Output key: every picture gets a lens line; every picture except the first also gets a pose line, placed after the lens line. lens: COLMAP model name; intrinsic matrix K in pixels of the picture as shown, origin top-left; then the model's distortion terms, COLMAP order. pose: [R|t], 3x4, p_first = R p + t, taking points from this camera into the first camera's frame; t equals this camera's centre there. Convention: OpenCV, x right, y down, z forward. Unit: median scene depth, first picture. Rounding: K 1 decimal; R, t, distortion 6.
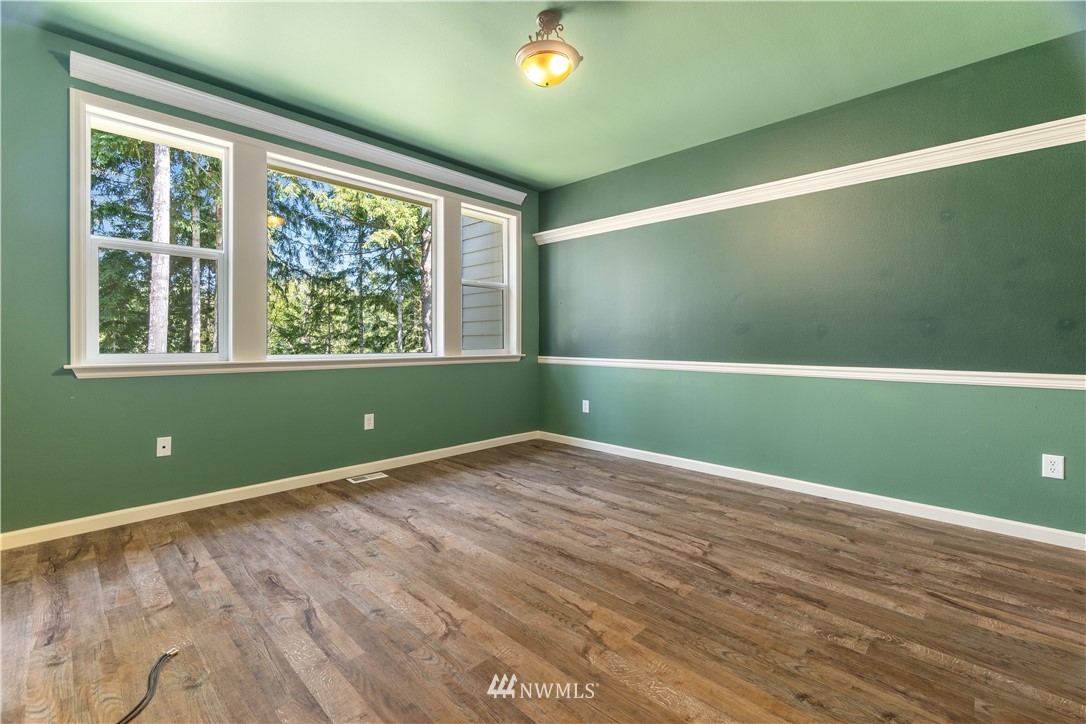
lens RADIAL K [[471.2, 0, 544.5], [0, 471.2, 344.8], [0, 0, 1]] dist [-0.004983, 0.000249]
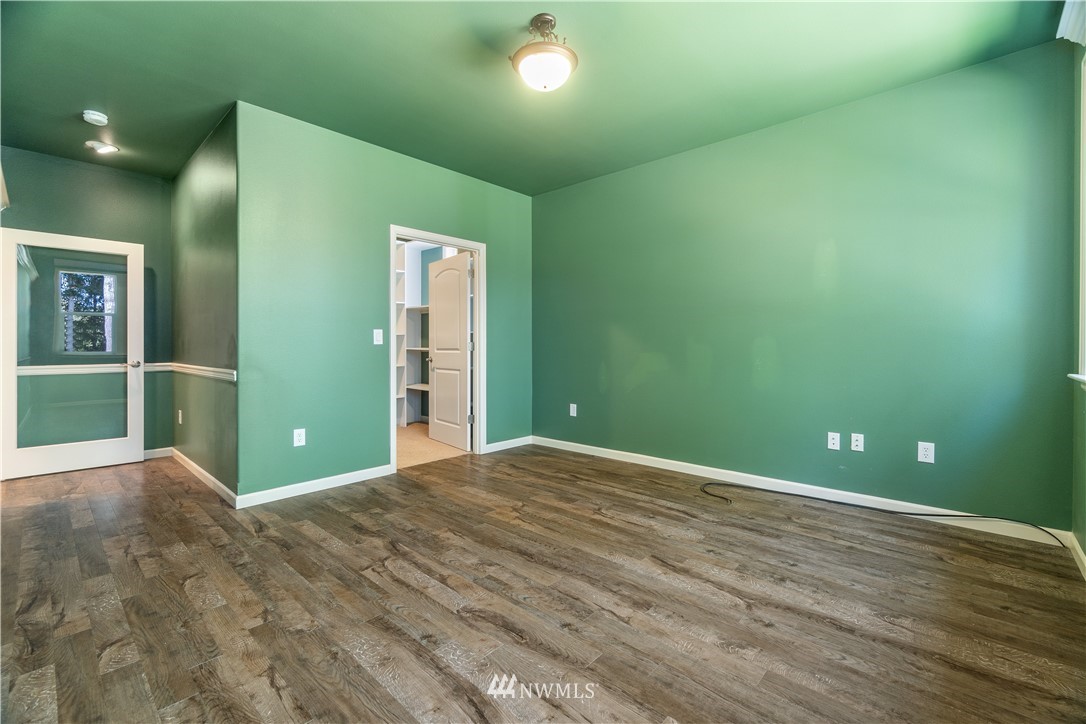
lens RADIAL K [[471.2, 0, 544.5], [0, 471.2, 344.8], [0, 0, 1]] dist [-0.004983, 0.000249]
pose [[-0.999863, -0.003403, -0.016201, 0.022557], [-0.003537, 0.999959, 0.008284, -0.018248], [0.016172, 0.008340, -0.999834, 1.987719]]
